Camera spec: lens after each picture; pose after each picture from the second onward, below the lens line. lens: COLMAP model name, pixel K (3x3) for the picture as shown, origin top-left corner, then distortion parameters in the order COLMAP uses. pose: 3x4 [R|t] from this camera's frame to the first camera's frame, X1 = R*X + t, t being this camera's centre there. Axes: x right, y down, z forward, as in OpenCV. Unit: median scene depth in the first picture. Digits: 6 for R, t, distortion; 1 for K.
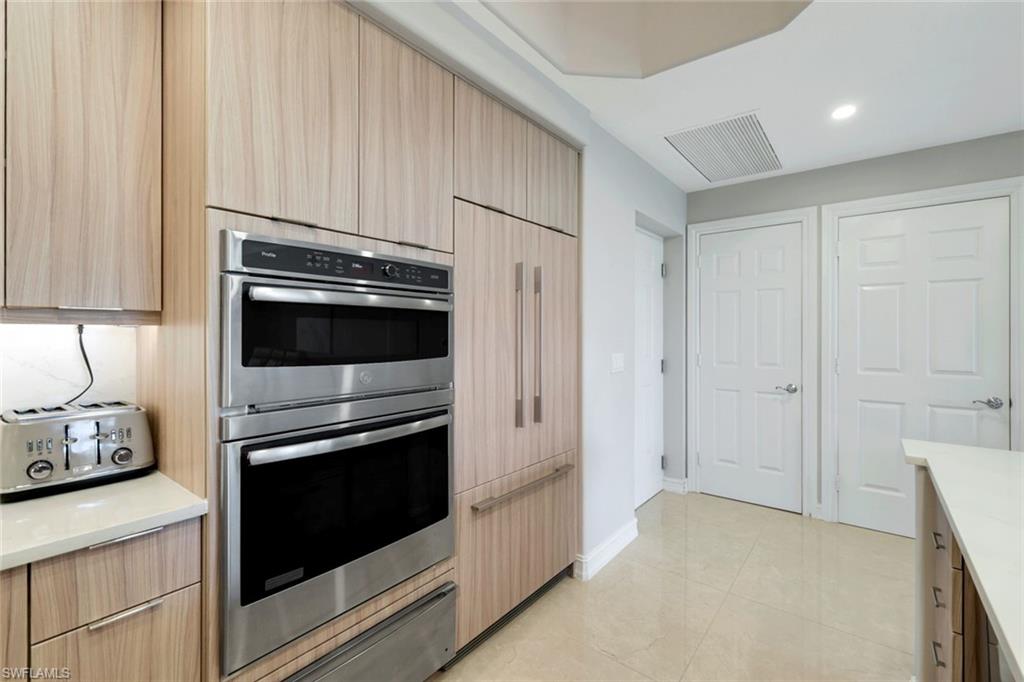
lens RADIAL K [[450.2, 0, 532.1], [0, 450.2, 334.0], [0, 0, 1]] dist [0.010970, 0.000289]
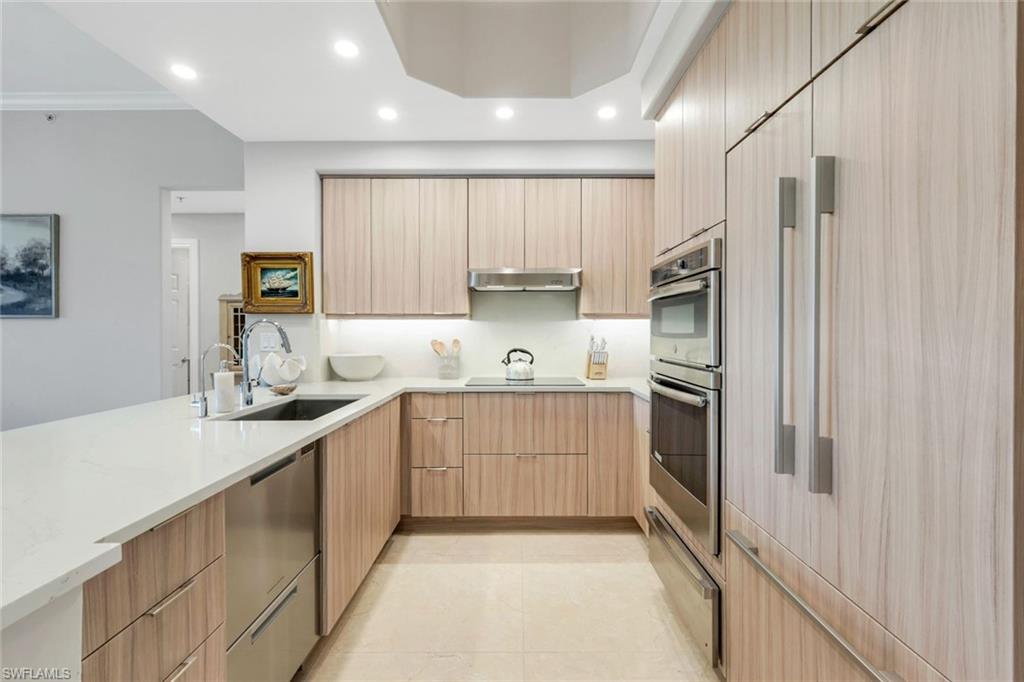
lens RADIAL K [[473.1, 0, 517.6], [0, 473.1, 333.3], [0, 0, 1]] dist [0.005183, 0.000302]
pose [[-0.794036, 0.005466, -0.607846, 0.417562], [0.002747, 0.999982, 0.005404, 0.020219], [0.607864, 0.002621, -0.794037, 0.921223]]
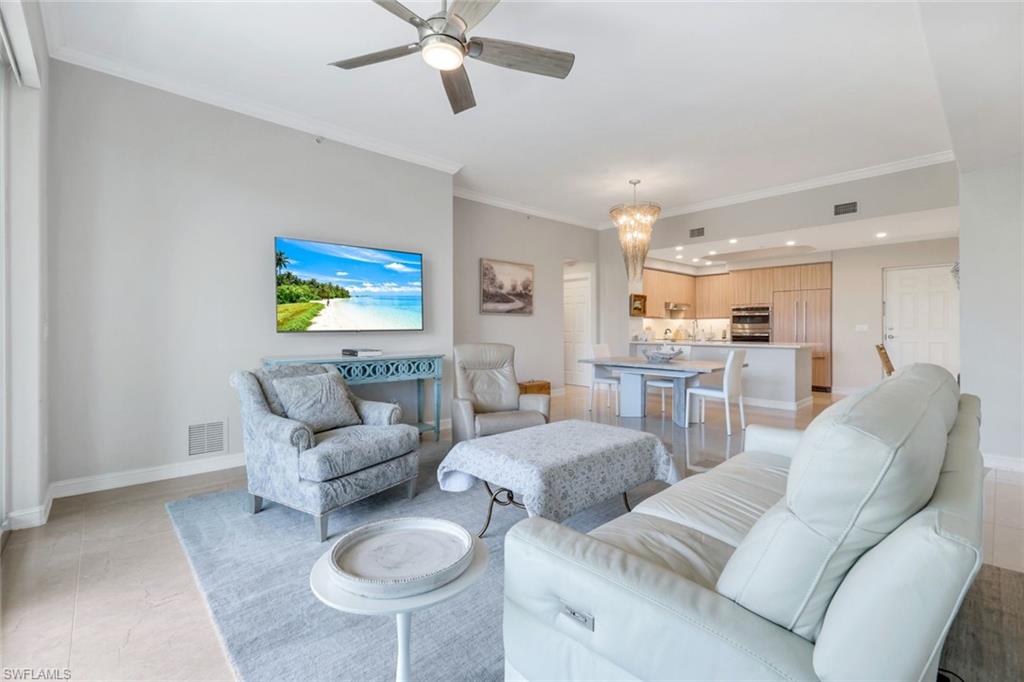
lens RADIAL K [[450.2, 0, 520.6], [0, 450.2, 330.2], [0, 0, 1]] dist [0.010970, 0.000289]
pose [[-0.159104, 0.007319, -0.987235, 3.284823], [0.004778, 0.999967, 0.006644, 0.048433], [0.987250, -0.003660, -0.159133, -0.618543]]
